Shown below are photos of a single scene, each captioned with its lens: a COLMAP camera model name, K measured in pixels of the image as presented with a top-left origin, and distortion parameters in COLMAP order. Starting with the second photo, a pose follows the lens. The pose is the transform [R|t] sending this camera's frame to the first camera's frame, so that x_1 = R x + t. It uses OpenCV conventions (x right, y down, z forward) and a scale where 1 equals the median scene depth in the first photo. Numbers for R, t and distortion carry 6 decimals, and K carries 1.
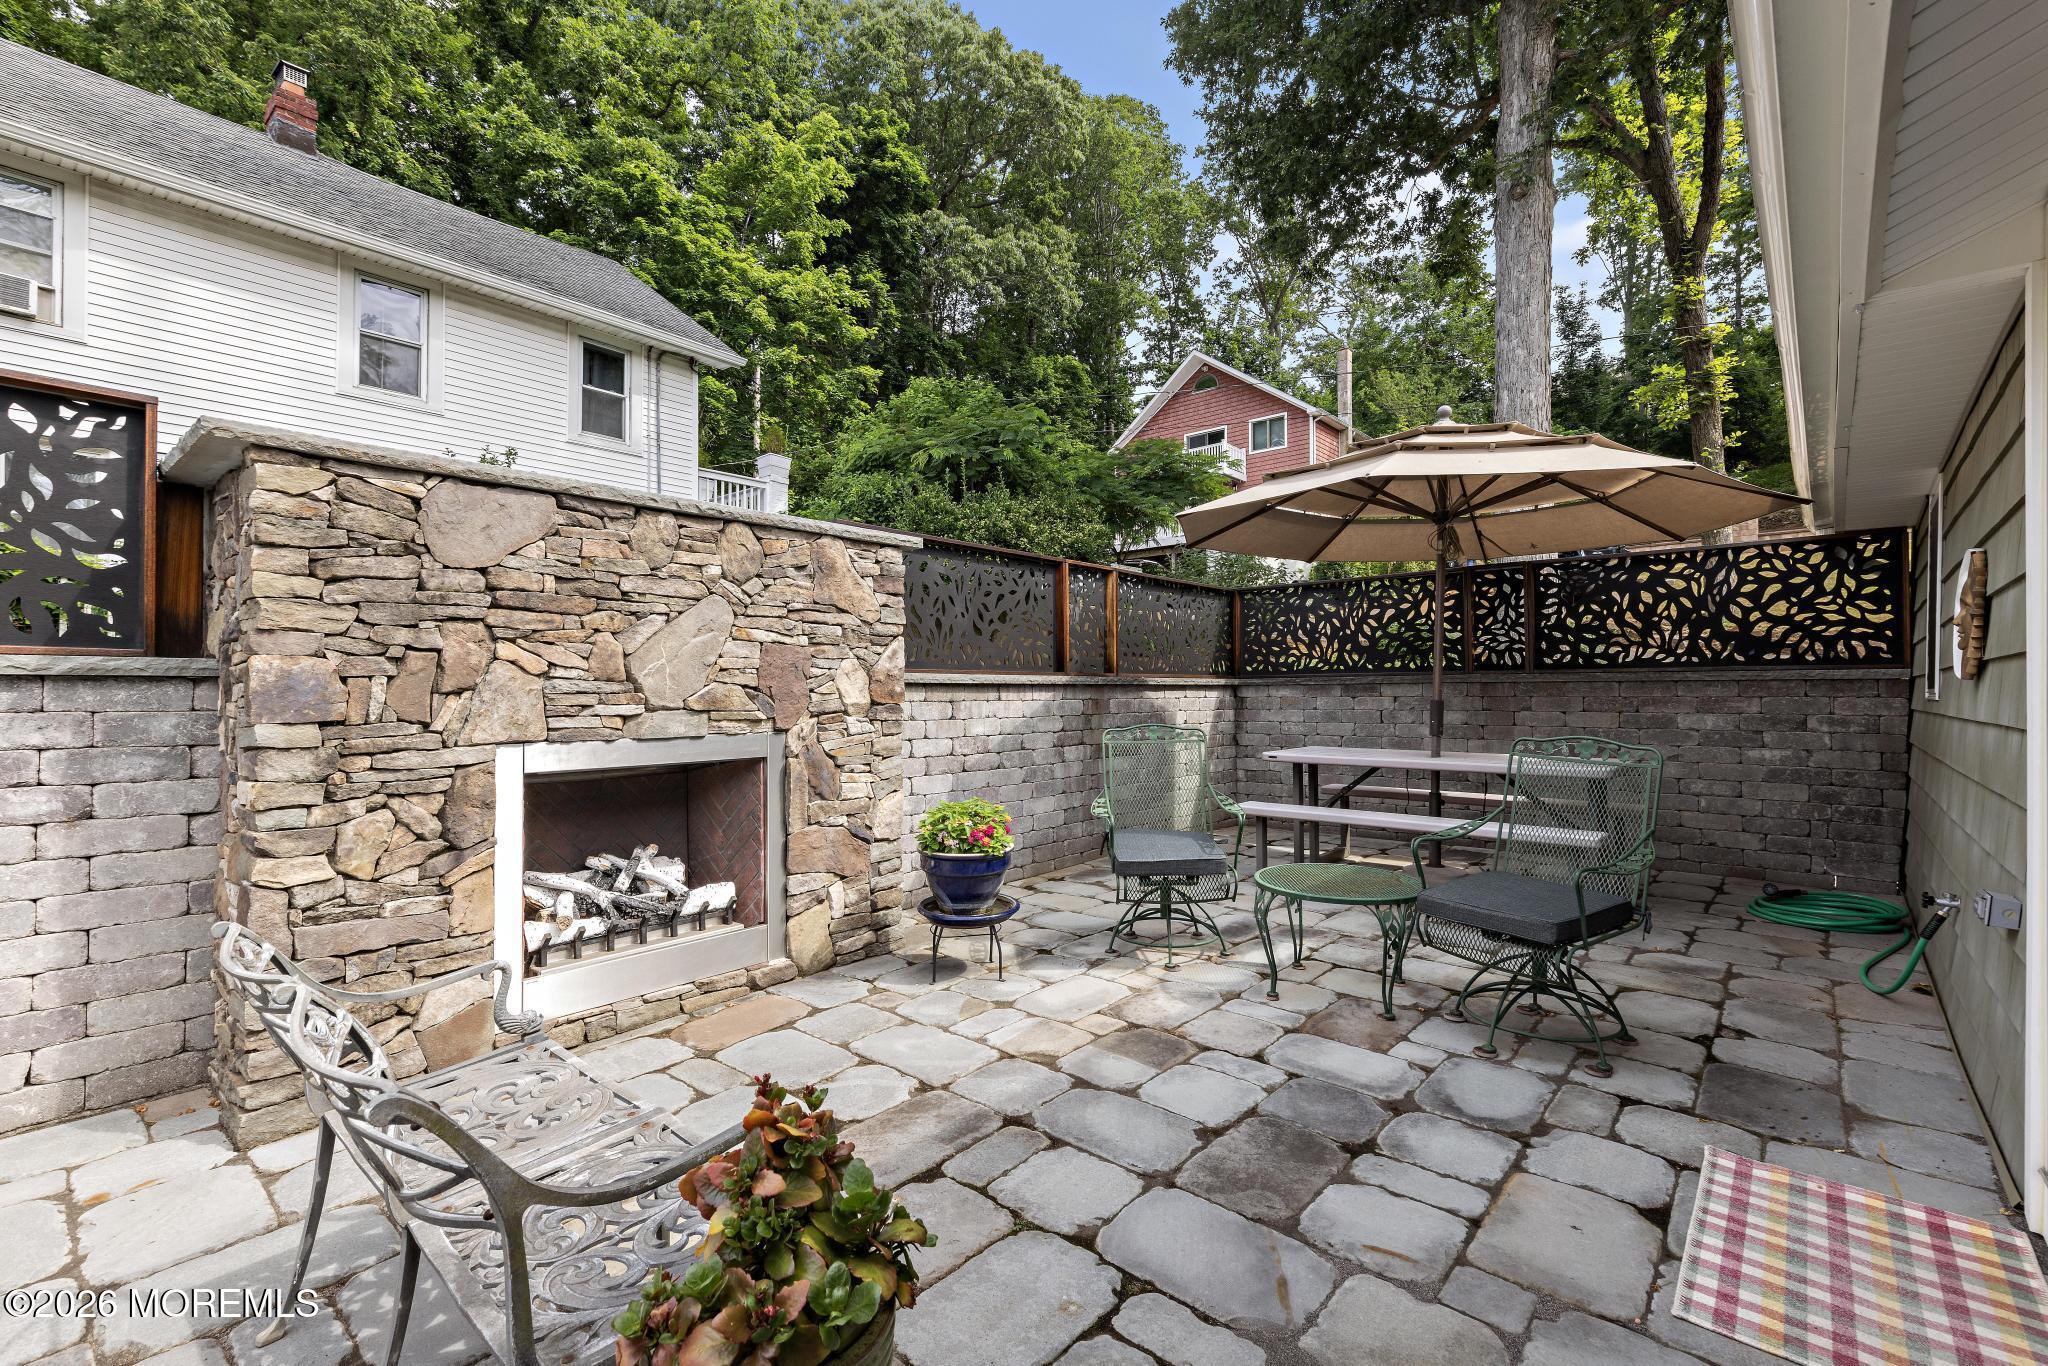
lens RADIAL K [[913.7, 0, 1013.0], [0, 913.7, 683.5], [0, 0, 1]] dist [0.003025, 0.000090]
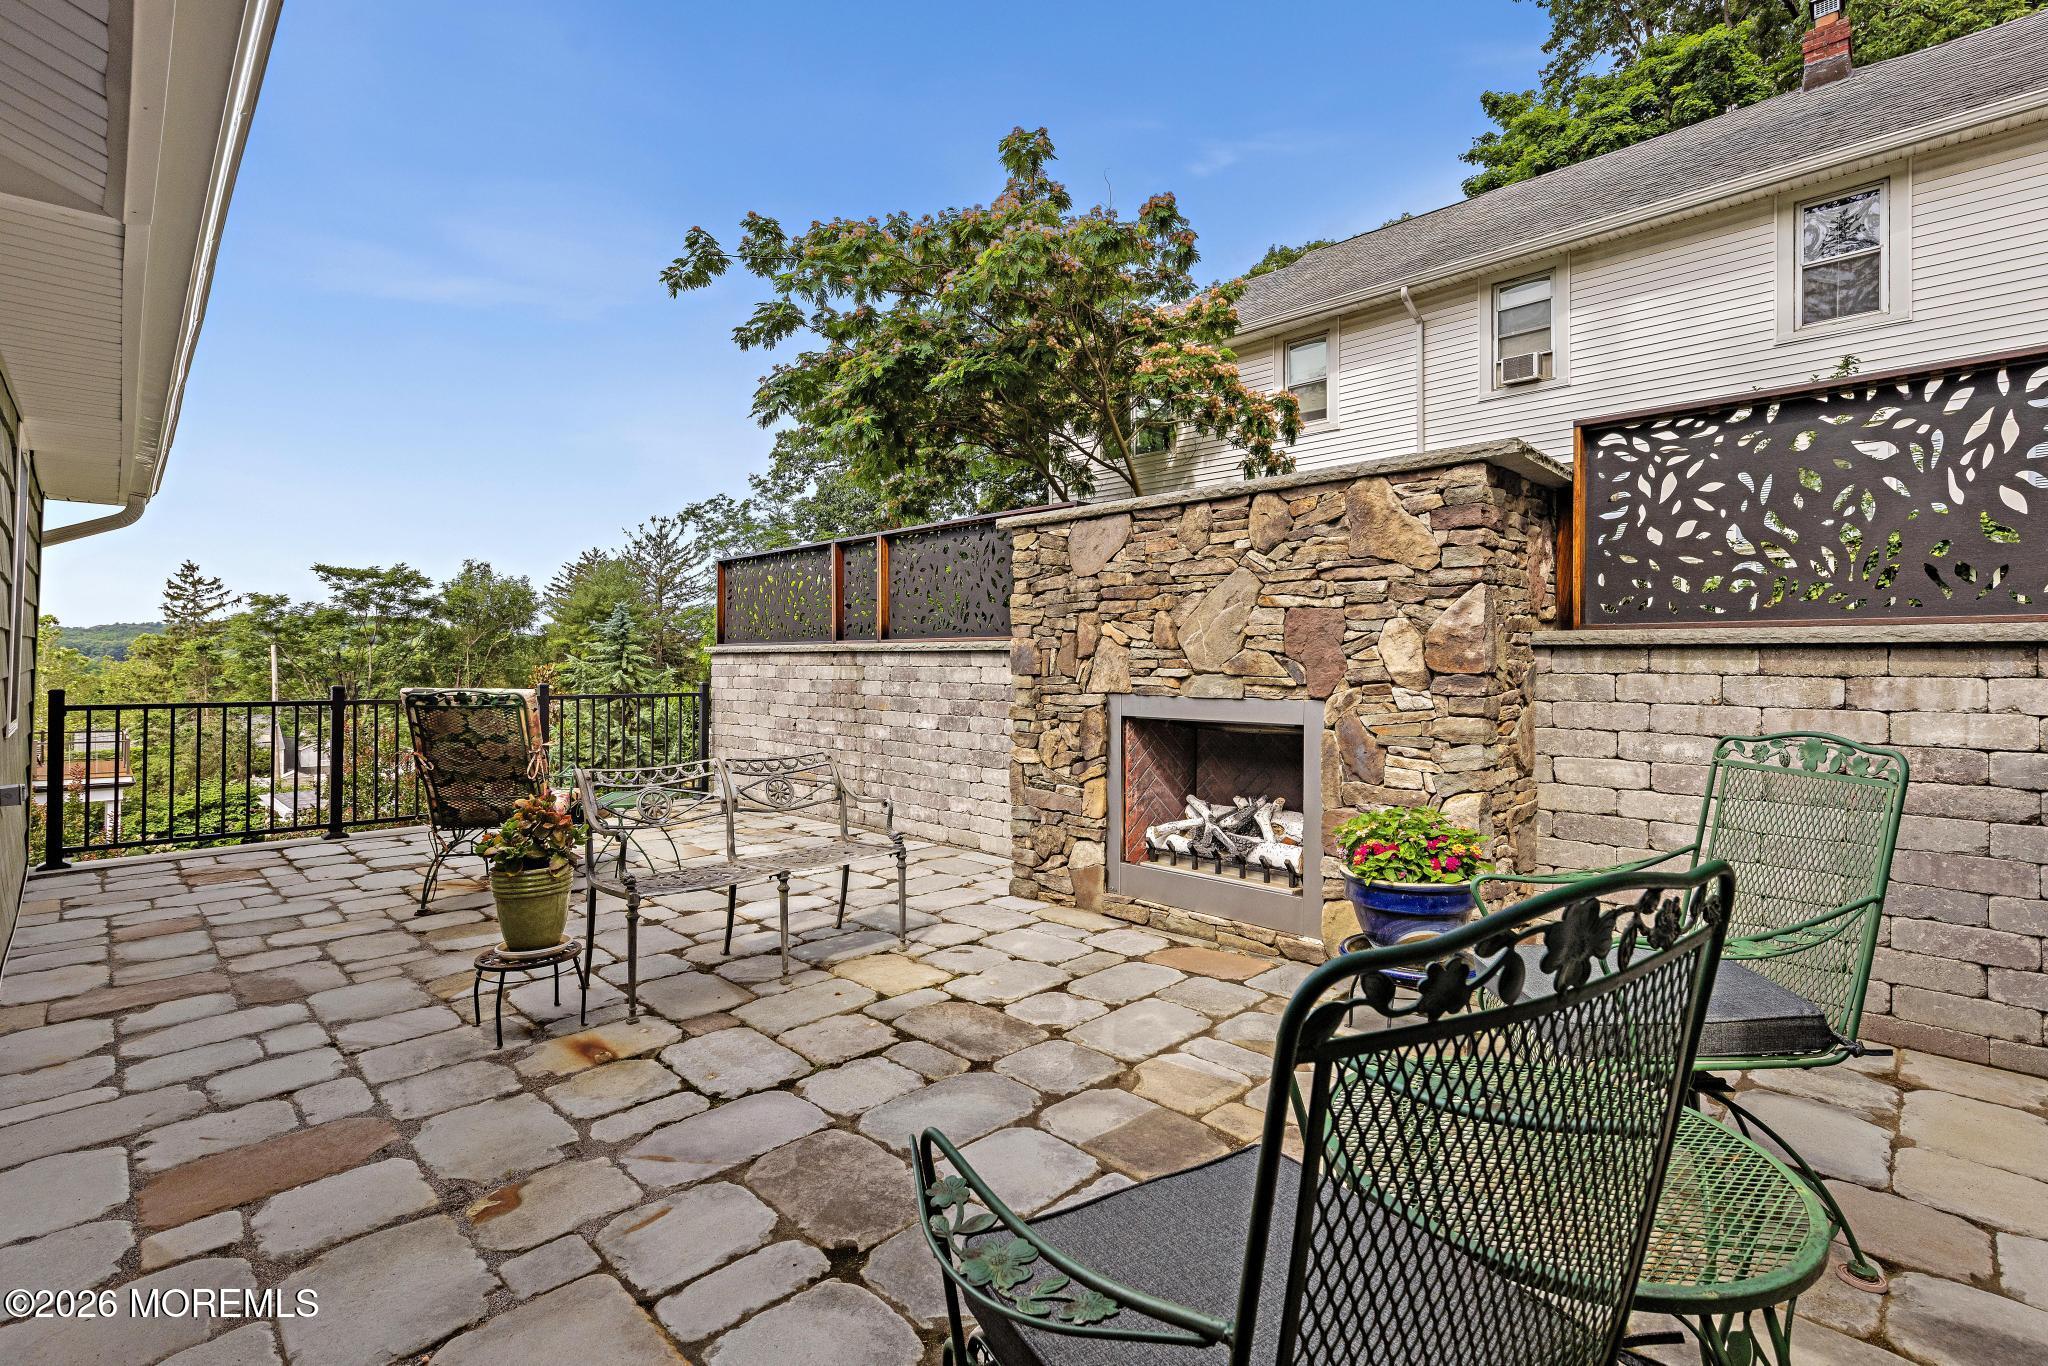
lens RADIAL K [[913.7, 0, 1024.5], [0, 913.7, 667.8], [0, 0, 1]] dist [0.003025, 0.000090]
pose [[-0.063592, 0.009787, -0.997928, 0.784473], [0.006686, 0.999934, 0.009380, 0.009343], [0.997954, -0.006076, -0.063653, 0.842972]]
